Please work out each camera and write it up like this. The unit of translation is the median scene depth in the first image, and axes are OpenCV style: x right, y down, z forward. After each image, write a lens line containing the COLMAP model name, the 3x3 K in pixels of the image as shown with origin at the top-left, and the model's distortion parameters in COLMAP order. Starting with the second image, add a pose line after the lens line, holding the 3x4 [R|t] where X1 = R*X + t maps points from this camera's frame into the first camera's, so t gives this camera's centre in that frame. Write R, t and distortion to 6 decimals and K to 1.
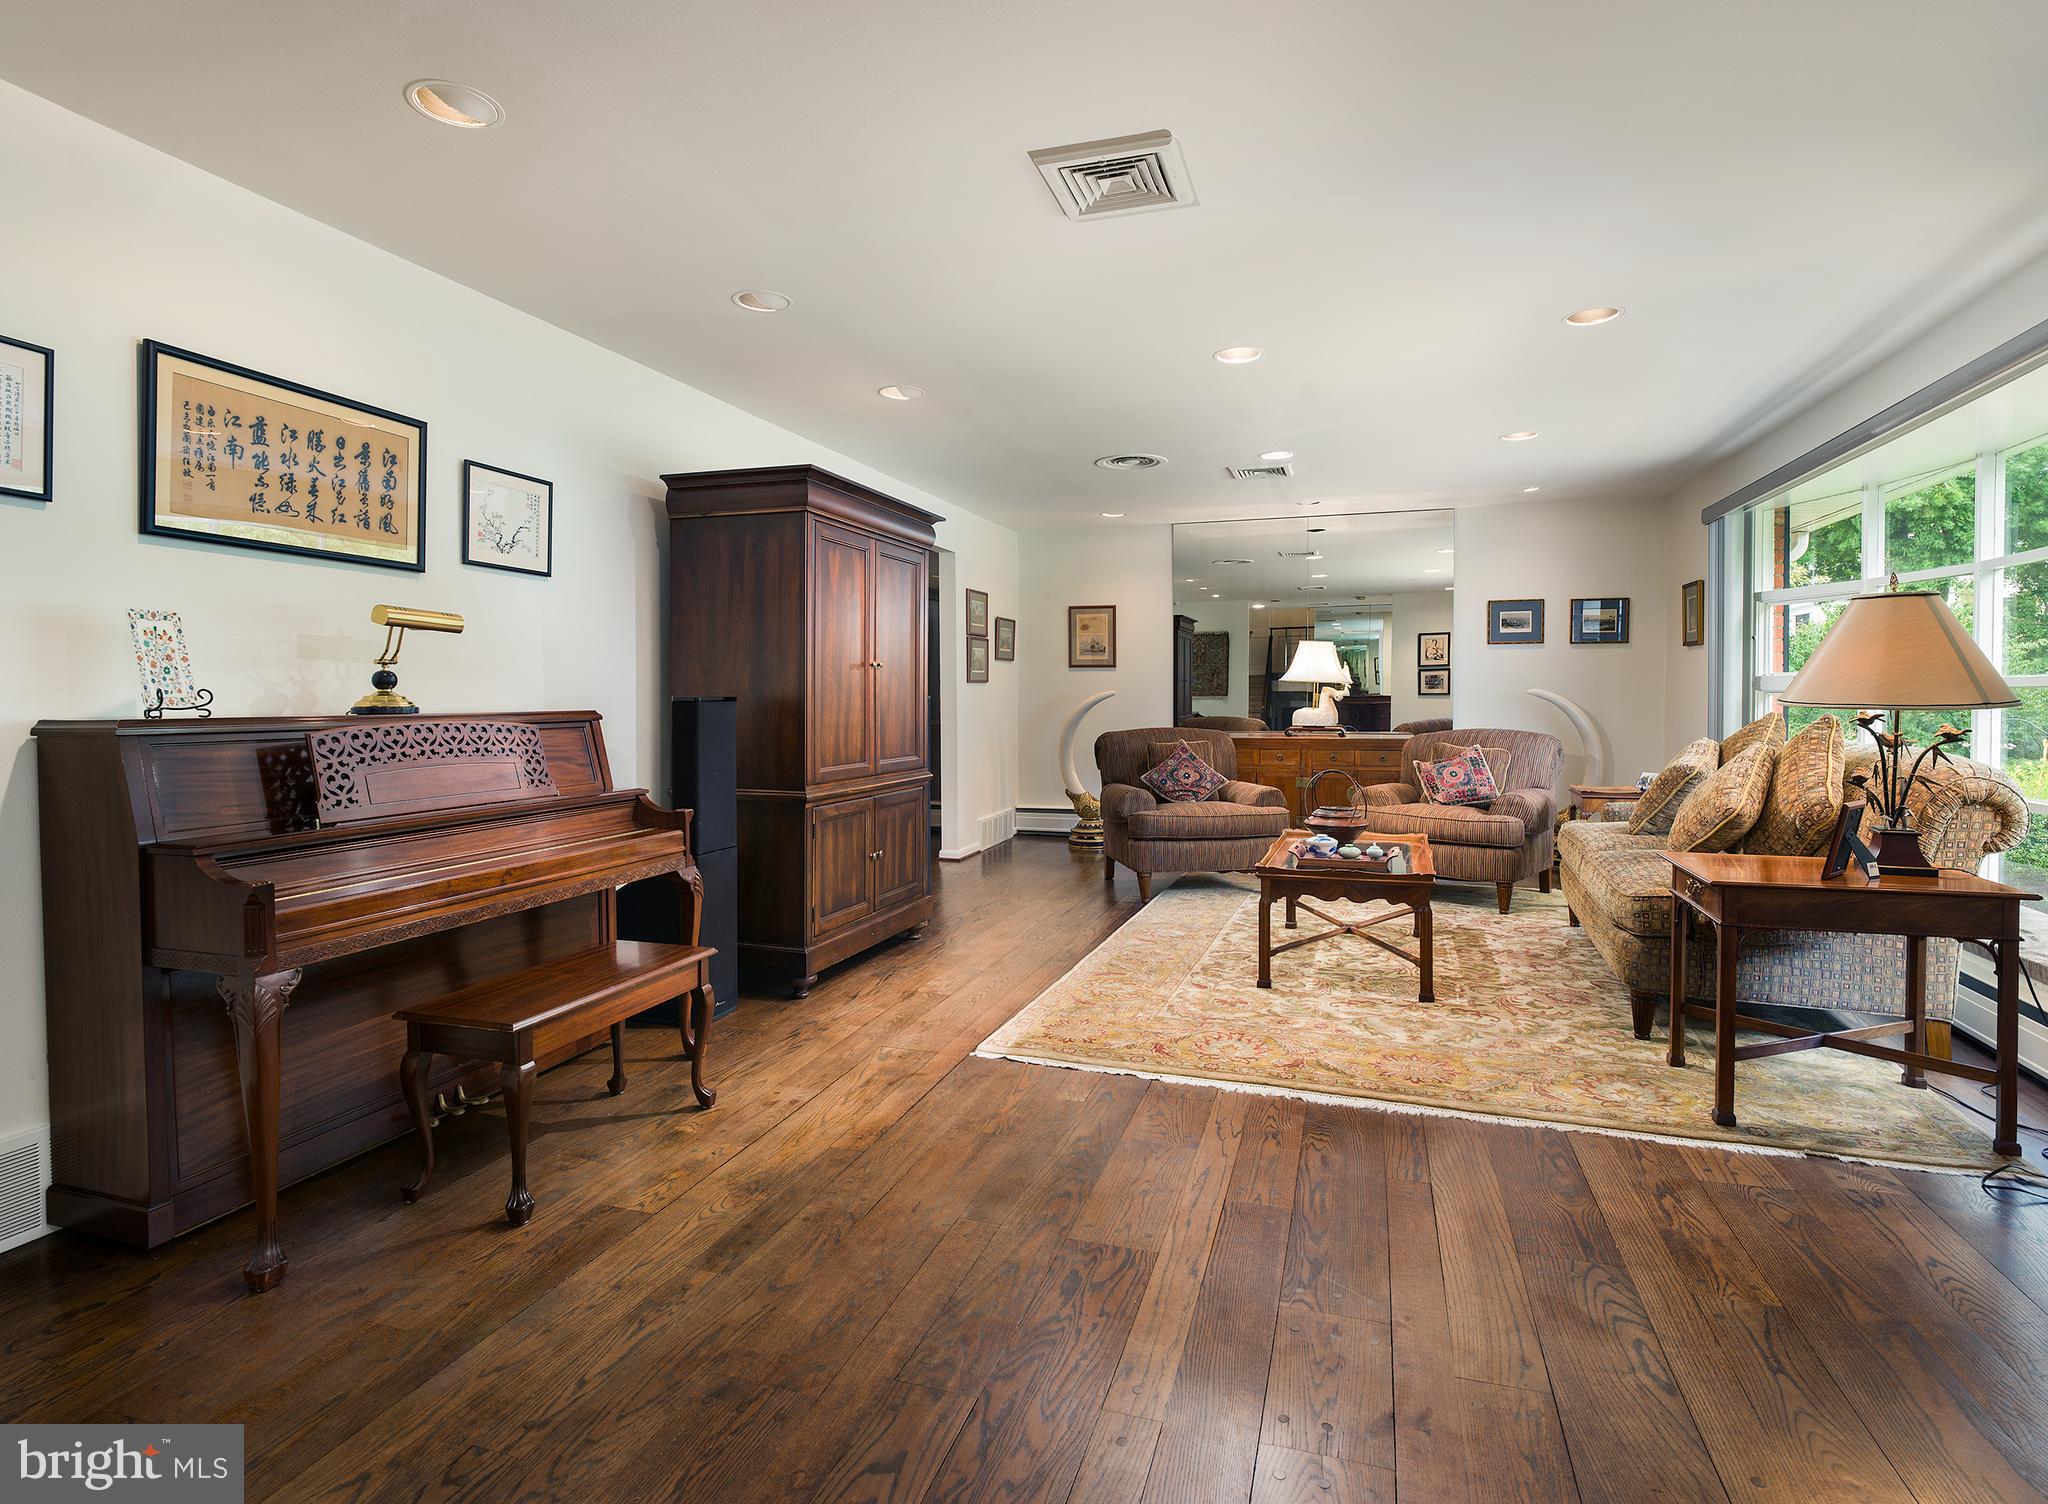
lens RADIAL K [[1030.7, 0, 1050.5], [0, 1030.7, 699.3], [0, 0, 1]] dist [-0.014705, -0.000547]
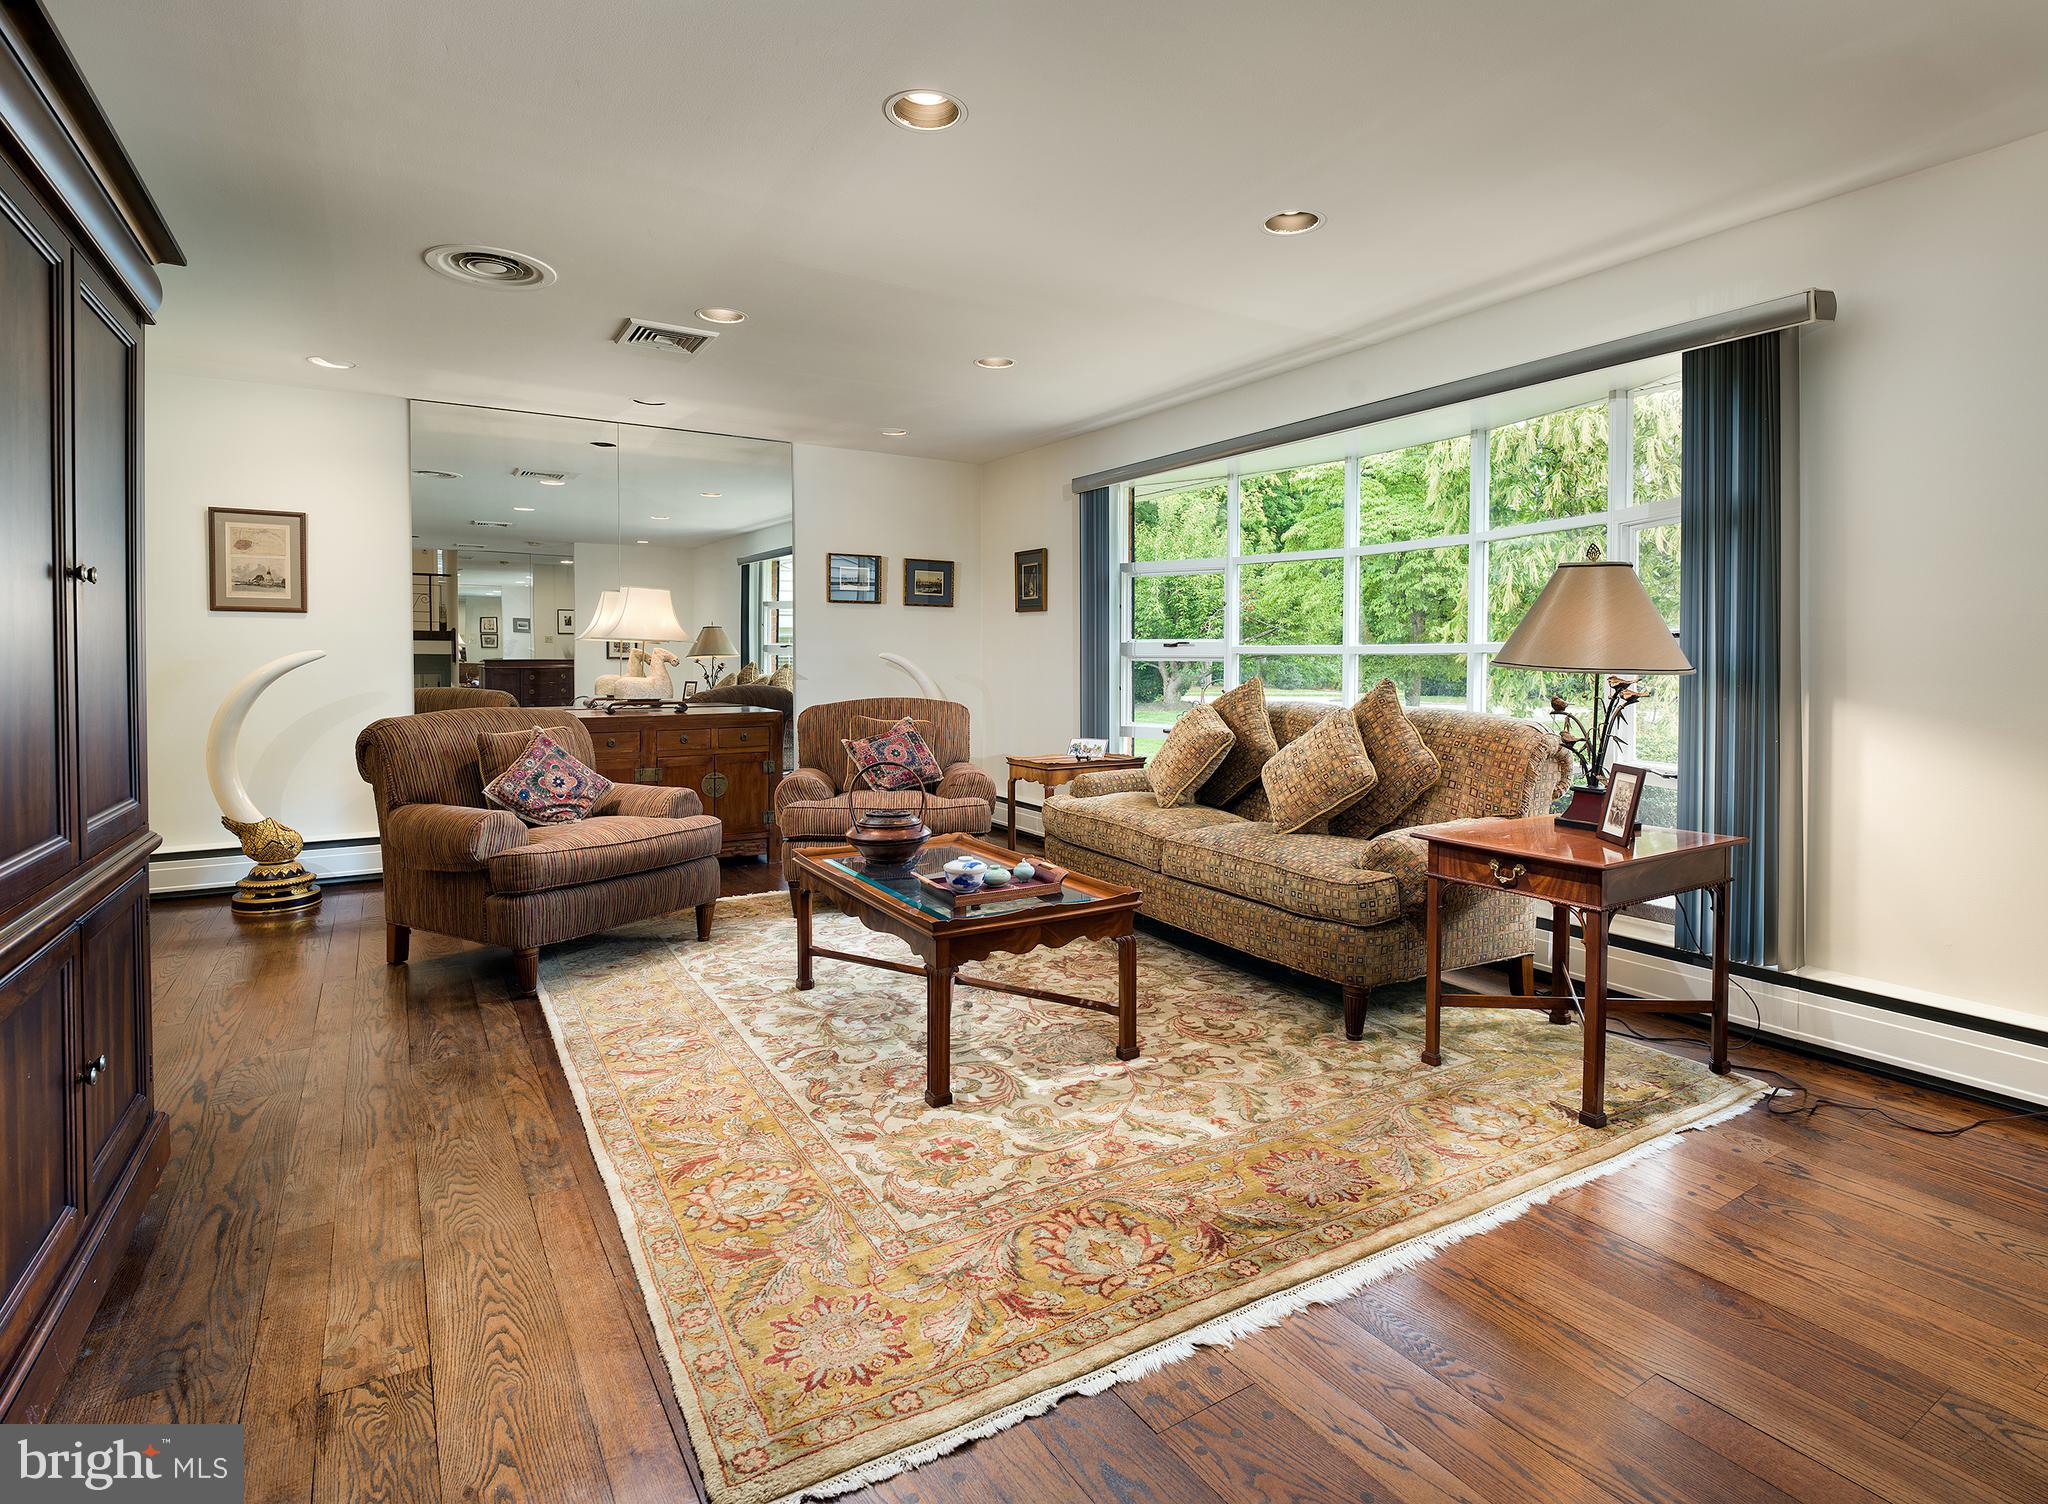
lens RADIAL K [[1030.7, 0, 1052.3], [0, 1030.7, 687.4], [0, 0, 1]] dist [-0.014705, -0.000547]
pose [[0.650732, -0.016374, 0.759131, -0.160387], [0.000213, 0.999771, 0.021382, 0.001198], [-0.759307, -0.013752, 0.650587, 0.356388]]
